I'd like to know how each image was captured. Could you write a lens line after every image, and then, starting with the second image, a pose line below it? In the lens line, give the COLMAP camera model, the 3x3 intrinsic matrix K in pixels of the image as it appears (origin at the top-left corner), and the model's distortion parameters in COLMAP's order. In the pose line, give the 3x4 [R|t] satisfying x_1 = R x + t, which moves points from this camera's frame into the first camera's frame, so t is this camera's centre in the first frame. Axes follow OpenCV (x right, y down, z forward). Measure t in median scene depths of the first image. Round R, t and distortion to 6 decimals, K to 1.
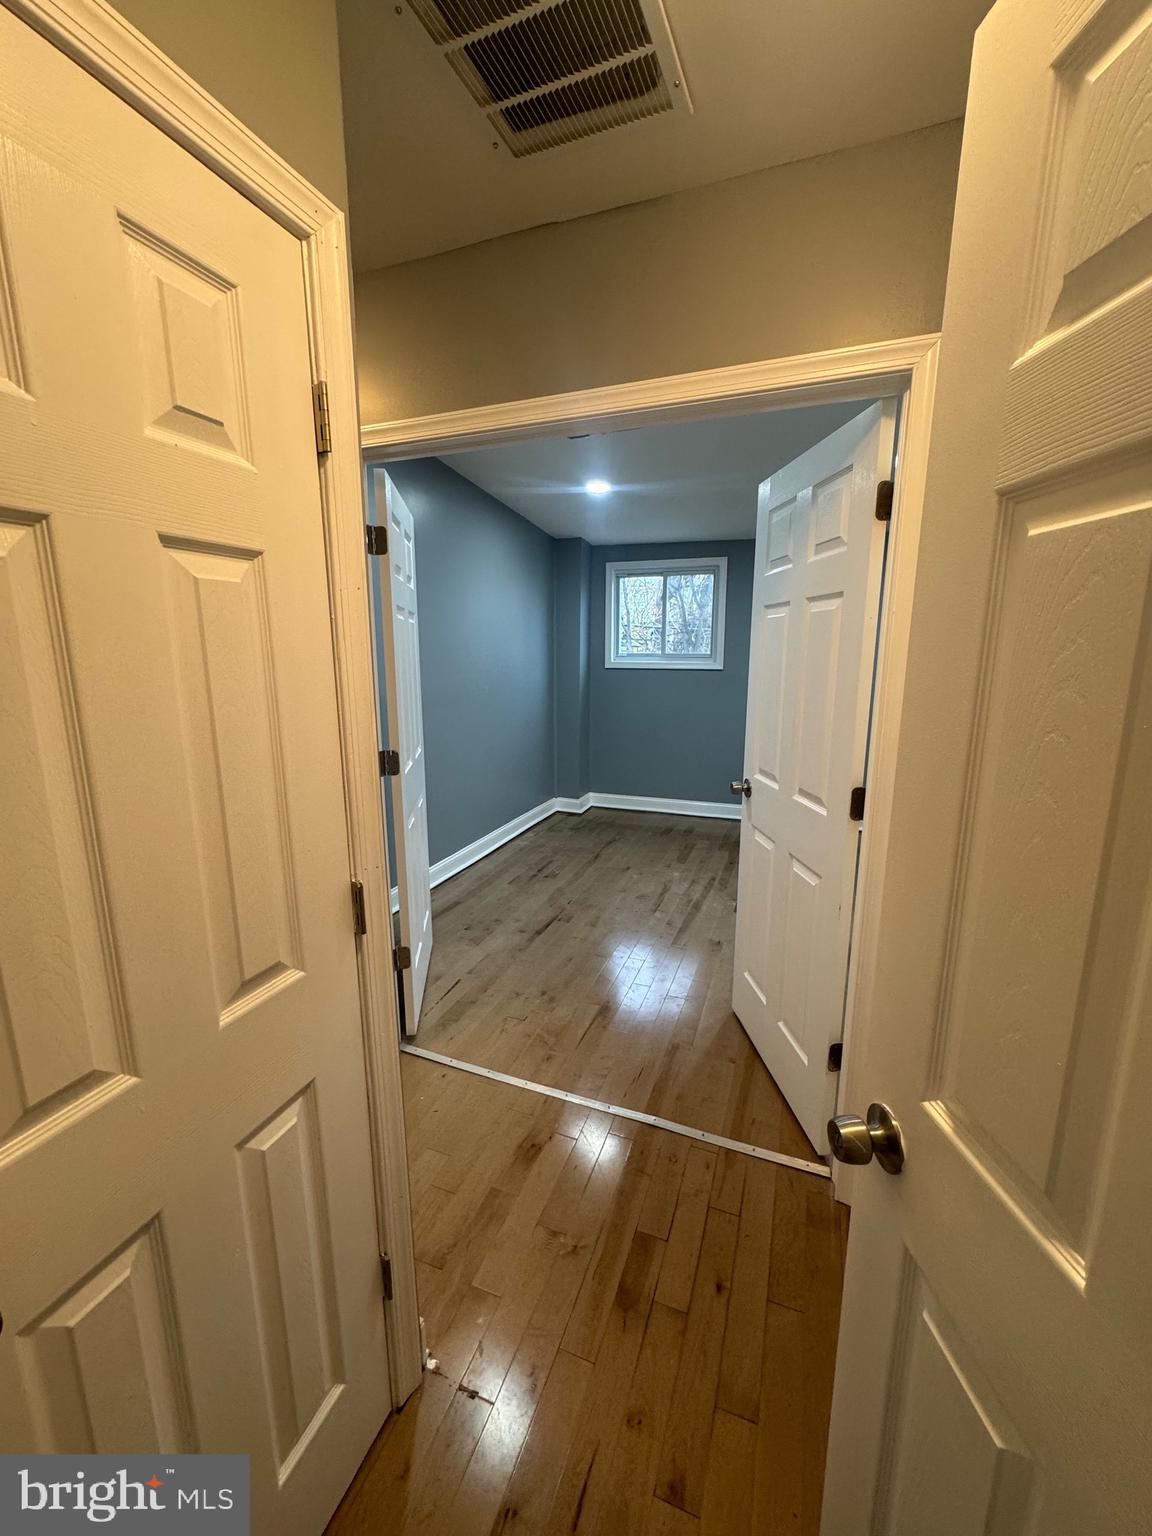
lens RADIAL K [[612.1, 0, 577.5], [0, 612.1, 769.9], [0, 0, 1]] dist [-0.003460, 0.000967]
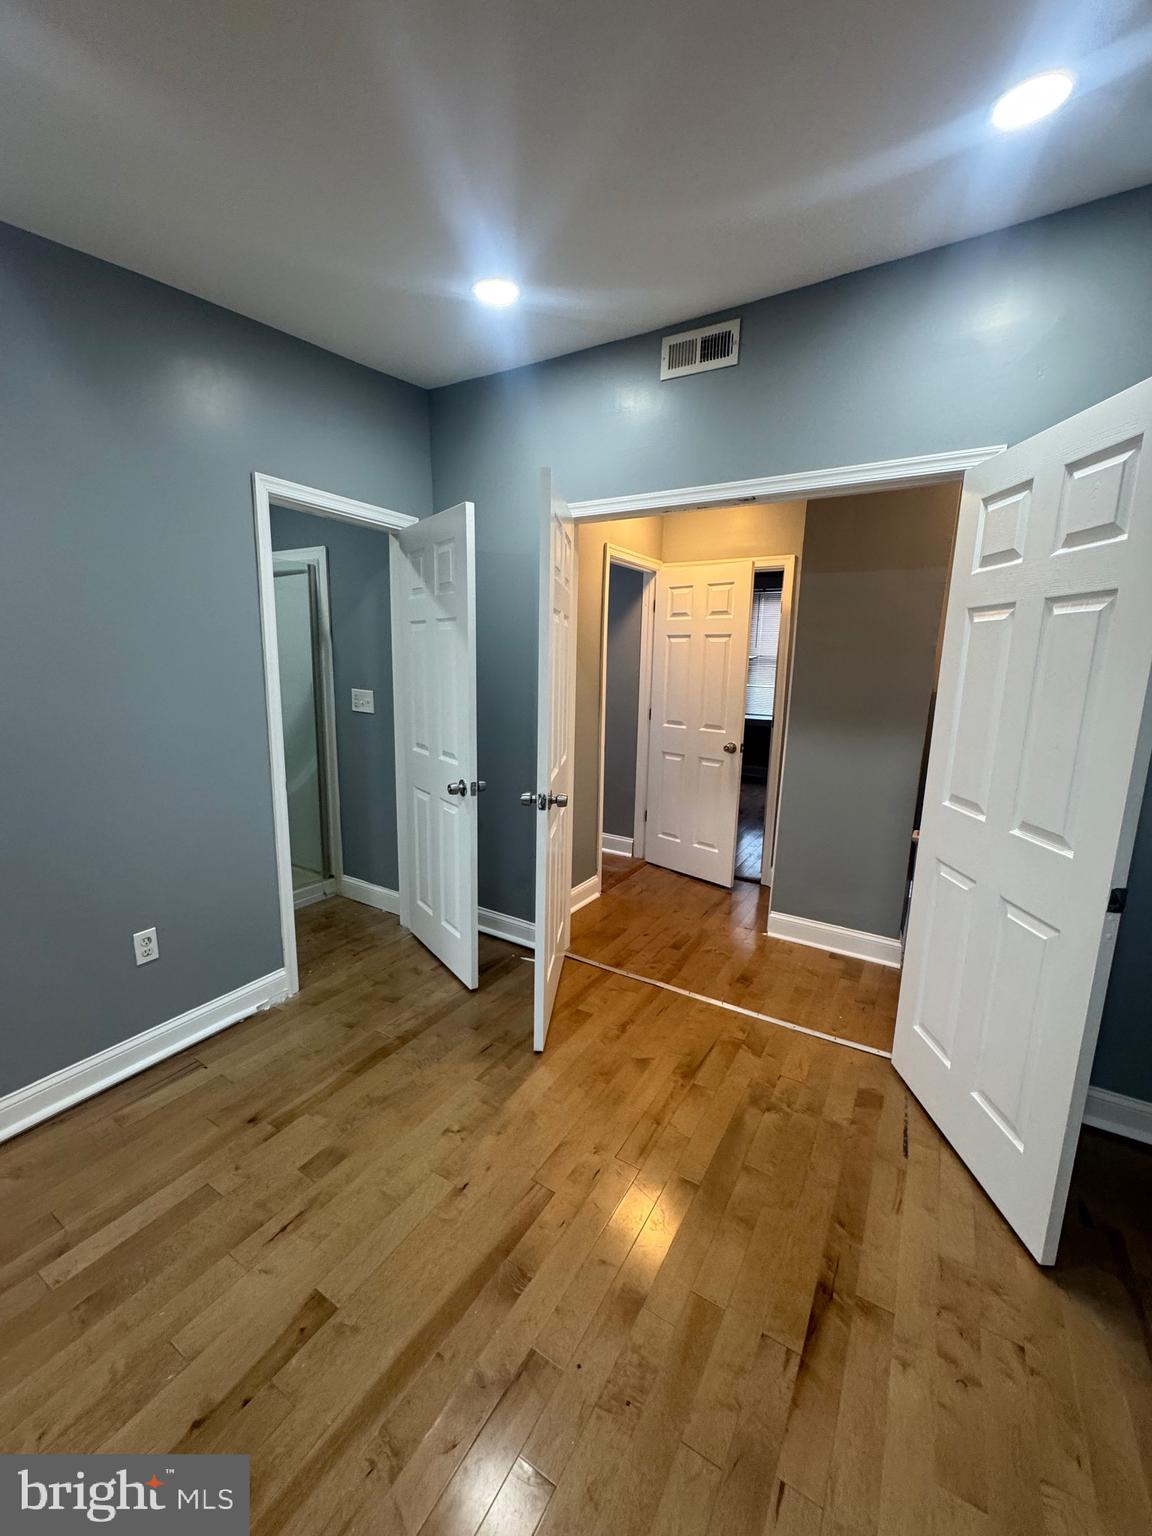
lens RADIAL K [[612.1, 0, 573.9], [0, 612.1, 767.2], [0, 0, 1]] dist [-0.003460, 0.000967]
pose [[-0.984018, -0.051155, 0.170565, 0.038478], [0.015181, 0.930263, 0.366579, -0.160459], [-0.177423, 0.363310, -0.914619, 0.821482]]
